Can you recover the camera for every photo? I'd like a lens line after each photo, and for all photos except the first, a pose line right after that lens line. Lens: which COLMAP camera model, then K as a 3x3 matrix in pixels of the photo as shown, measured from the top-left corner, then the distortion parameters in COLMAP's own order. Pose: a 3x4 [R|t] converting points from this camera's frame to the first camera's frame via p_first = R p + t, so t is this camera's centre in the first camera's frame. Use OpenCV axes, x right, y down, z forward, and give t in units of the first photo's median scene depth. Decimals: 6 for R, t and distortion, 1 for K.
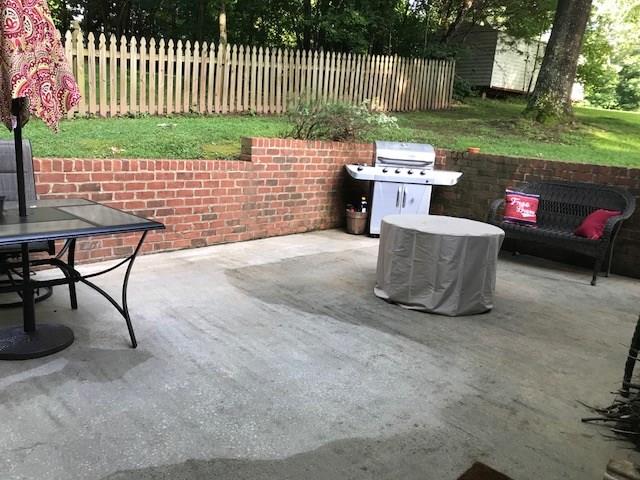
lens RADIAL K [[530.2, 0, 317.5], [0, 530.2, 241.8], [0, 0, 1]] dist [0.061970, -0.088533]
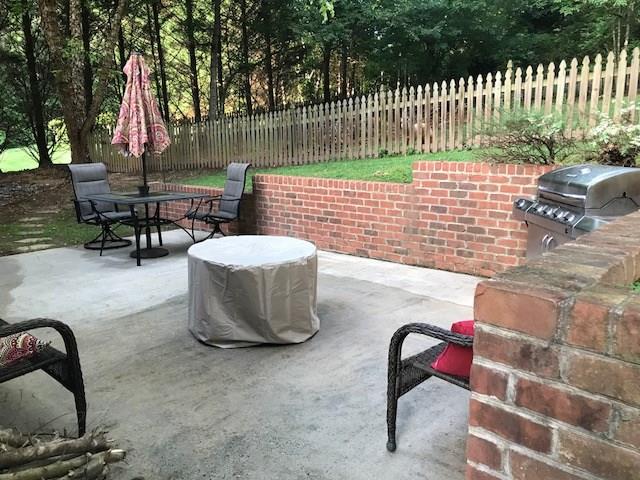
lens RADIAL K [[530.2, 0, 316.1], [0, 530.2, 238.8], [0, 0, 1]] dist [0.061970, -0.088533]
pose [[0.066675, 0.125576, -0.989841, 0.879887], [-0.196947, 0.974187, 0.110324, -0.132109], [0.978144, 0.187590, 0.089686, 0.779045]]
